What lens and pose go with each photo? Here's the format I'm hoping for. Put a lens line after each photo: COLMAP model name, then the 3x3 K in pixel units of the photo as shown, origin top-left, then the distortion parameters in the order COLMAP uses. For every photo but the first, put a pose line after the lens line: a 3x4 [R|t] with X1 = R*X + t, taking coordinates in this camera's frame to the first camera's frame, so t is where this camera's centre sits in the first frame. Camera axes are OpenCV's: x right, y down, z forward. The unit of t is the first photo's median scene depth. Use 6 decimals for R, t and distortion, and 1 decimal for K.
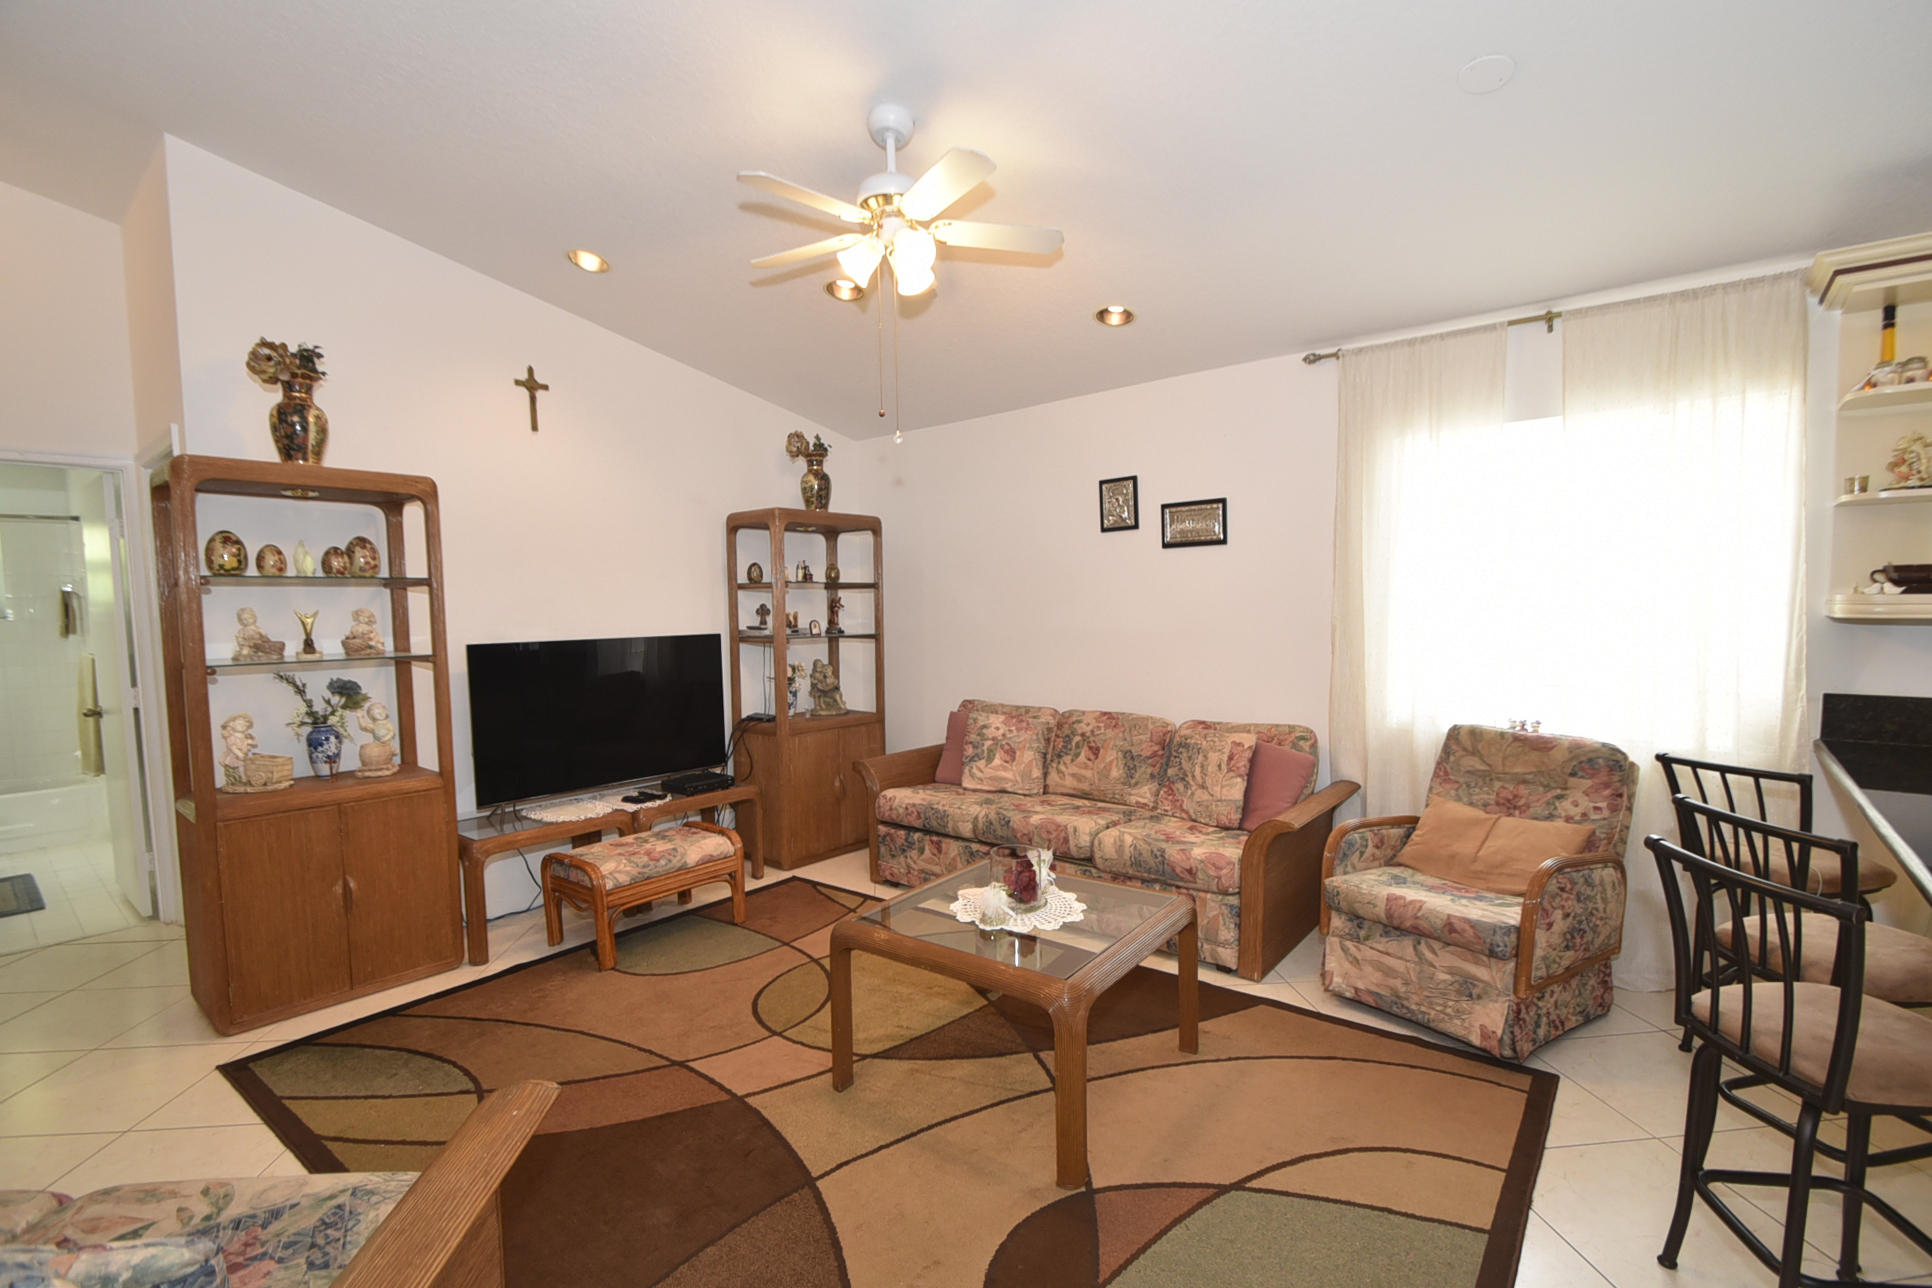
lens RADIAL K [[849.8, 0, 944.1], [0, 849.8, 697.0], [0, 0, 1]] dist [0.000472, -0.010849]
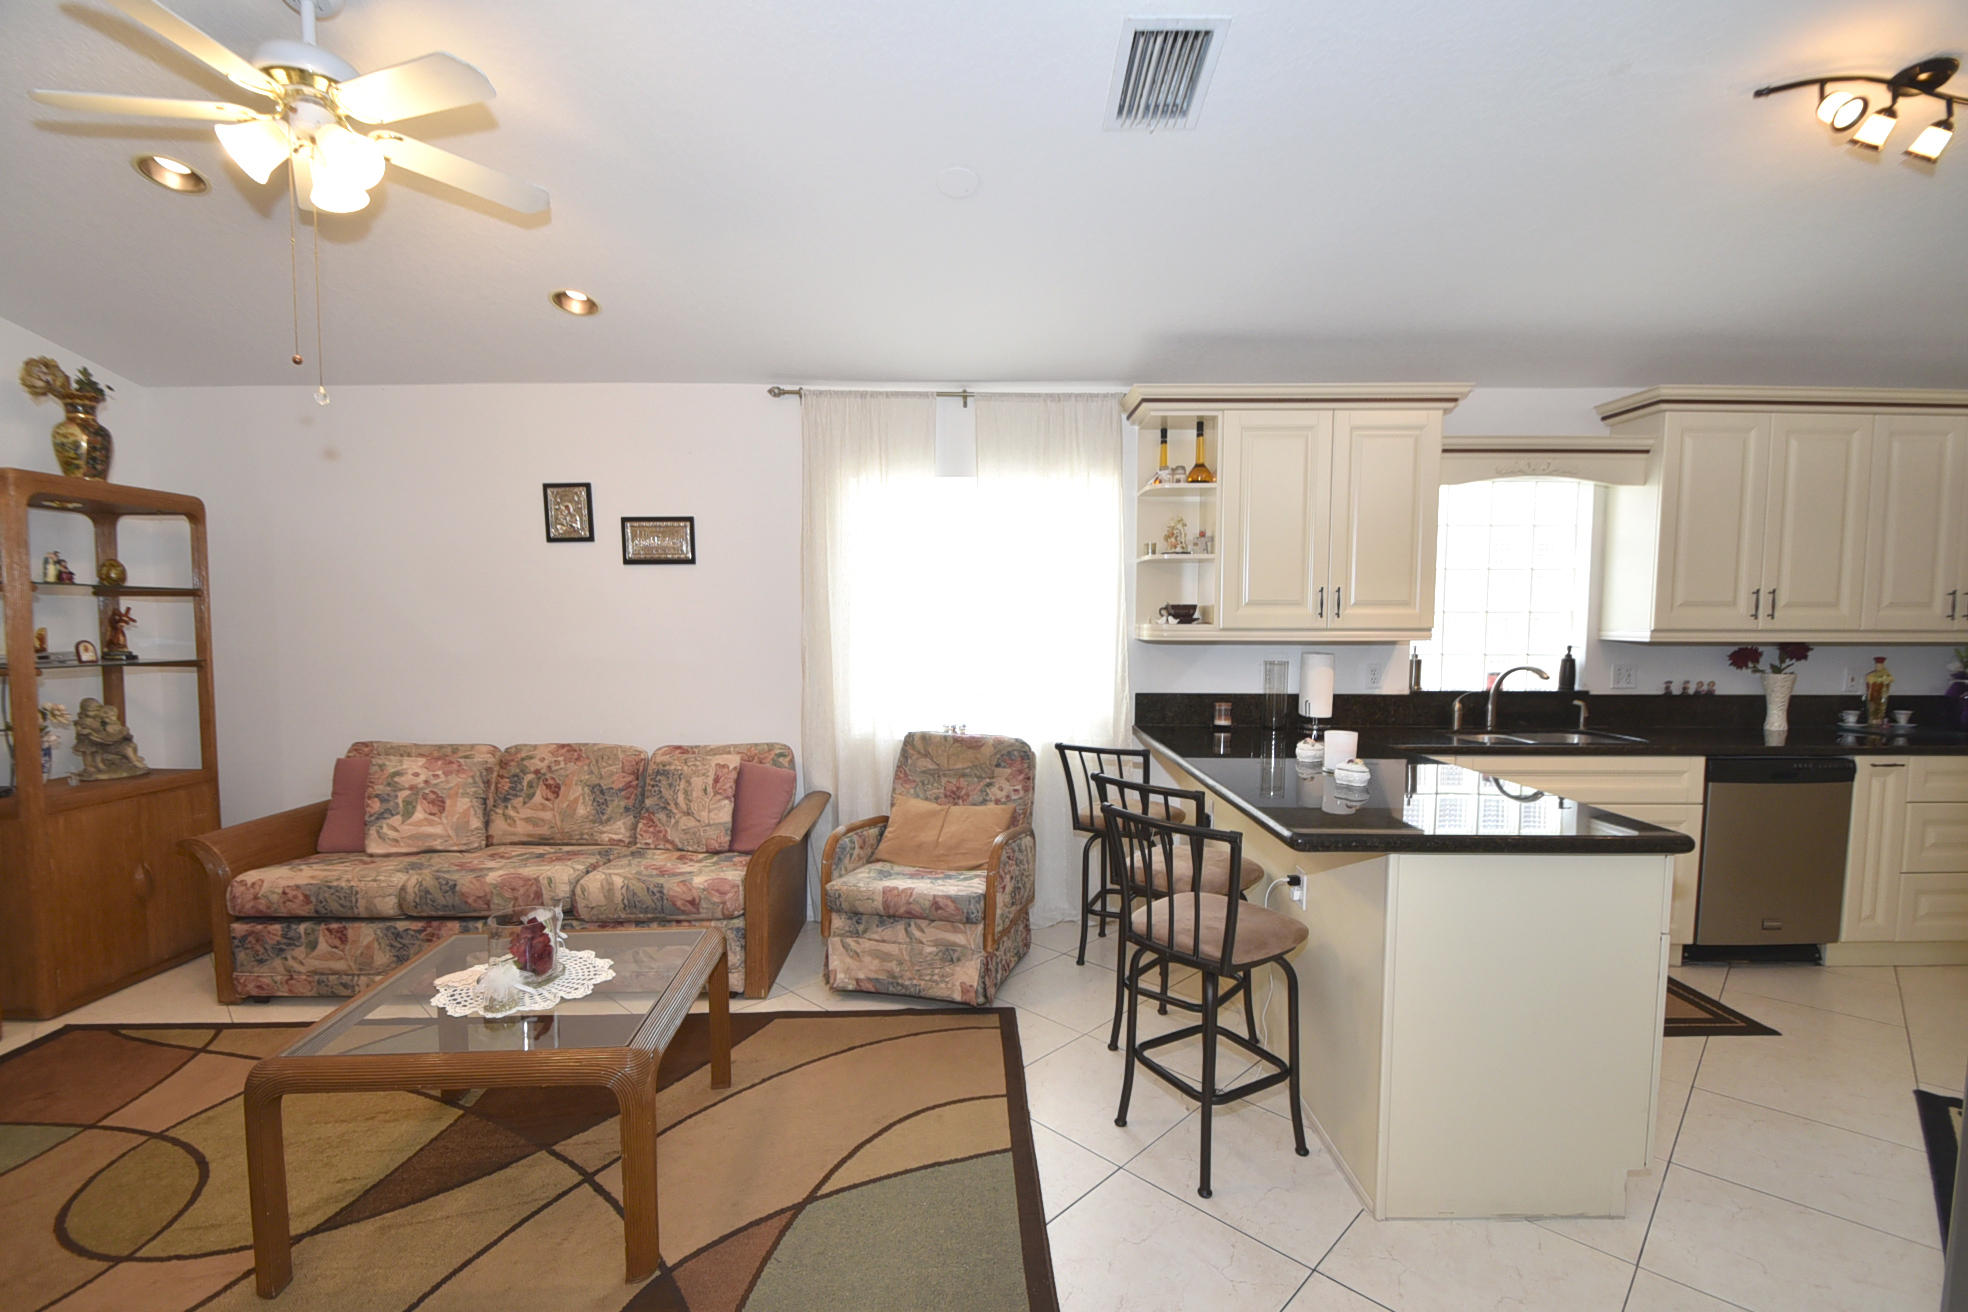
lens RADIAL K [[865.6, 0, 961.7], [0, 865.6, 710.0], [0, 0, 1]] dist [0.000472, -0.010849]
pose [[0.760109, -0.047782, 0.648037, -0.112197], [0.055667, 0.998415, 0.008323, -0.003551], [-0.647407, 0.029748, 0.761564, 0.055403]]
